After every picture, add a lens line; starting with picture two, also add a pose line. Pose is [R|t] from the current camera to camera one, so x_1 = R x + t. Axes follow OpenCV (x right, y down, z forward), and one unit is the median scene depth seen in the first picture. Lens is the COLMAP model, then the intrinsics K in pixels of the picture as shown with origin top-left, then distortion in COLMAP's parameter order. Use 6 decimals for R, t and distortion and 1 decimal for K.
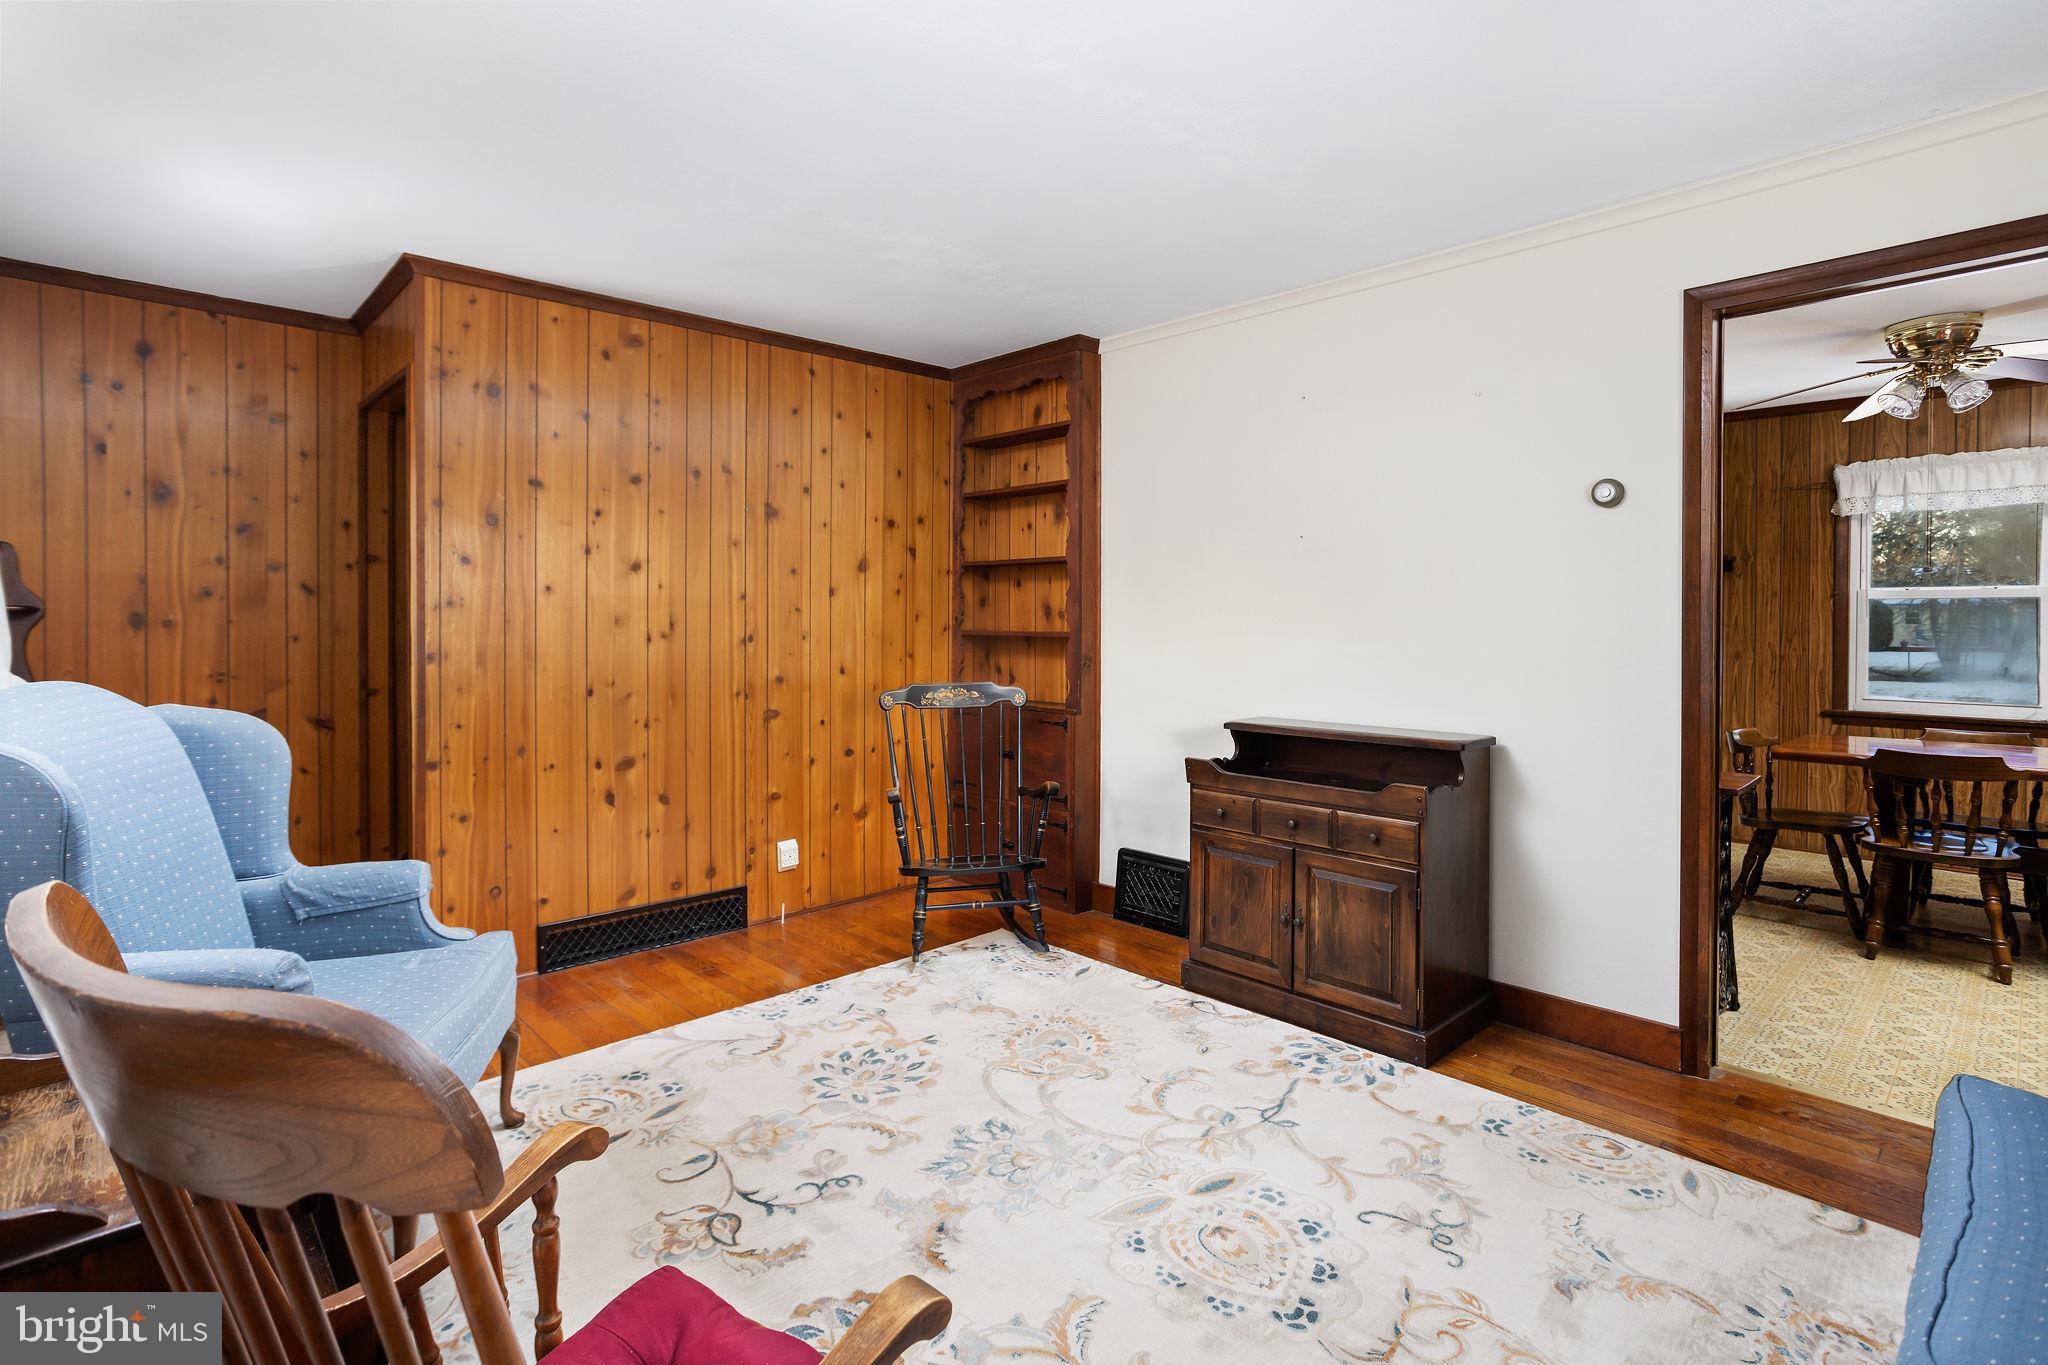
lens RADIAL K [[1039.8, 0, 961.7], [0, 1039.8, 644.5], [0, 0, 1]] dist [-0.027583, 0.001398]
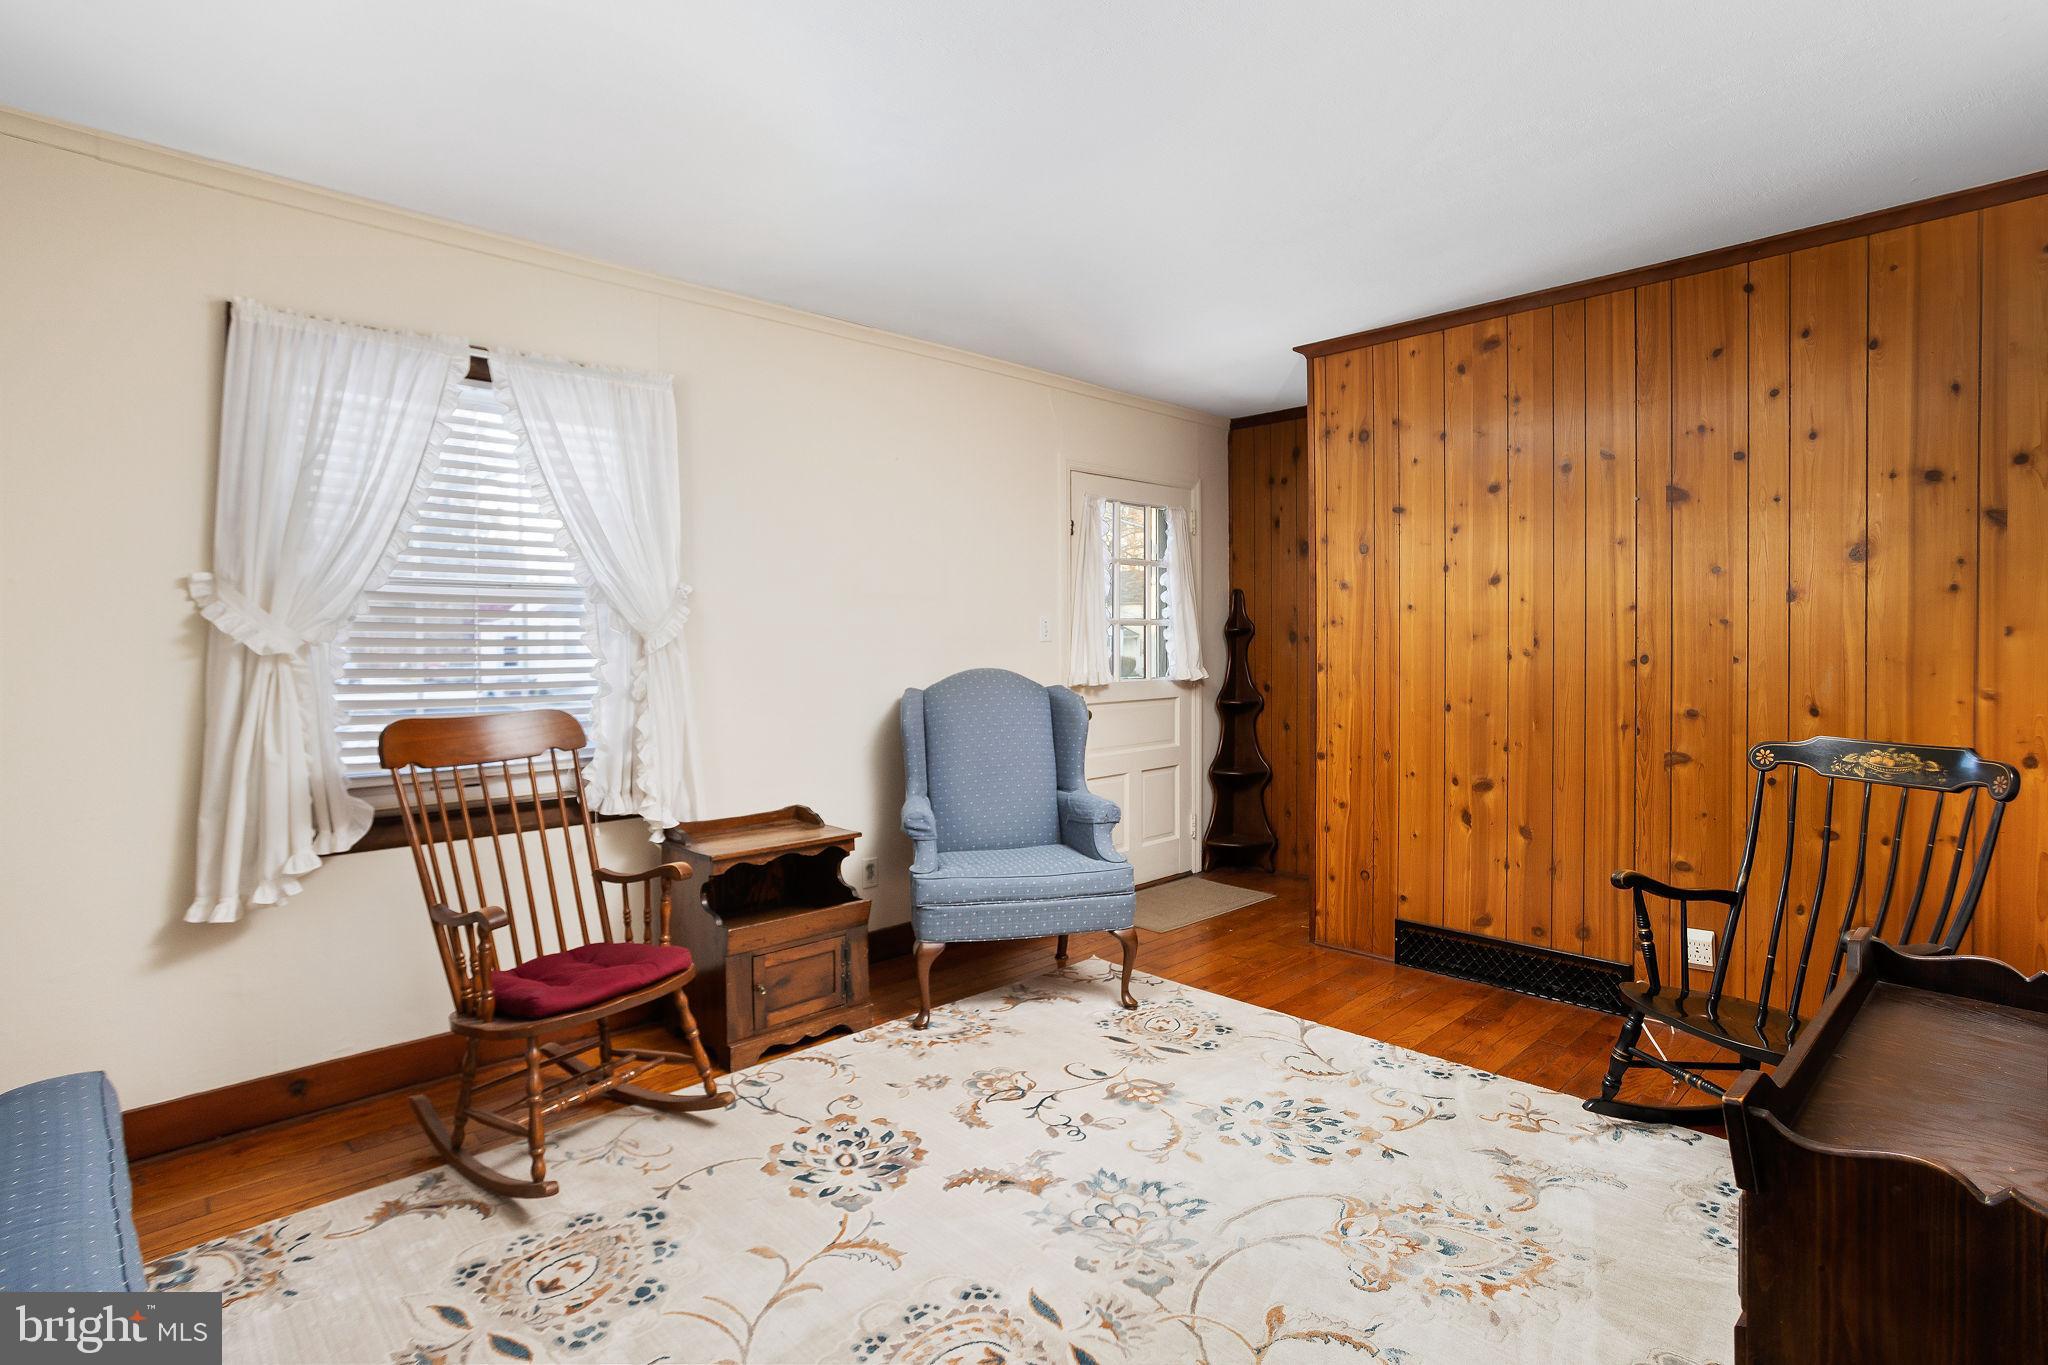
lens RADIAL K [[986.6, 0, 1026.2], [0, 986.6, 659.9], [0, 0, 1]] dist [-0.023006, 0.007347]
pose [[0.039978, 0.022194, -0.998954, 0.609133], [-0.020516, 0.999561, 0.021387, -0.013288], [0.998990, 0.019640, 0.040416, 0.573891]]
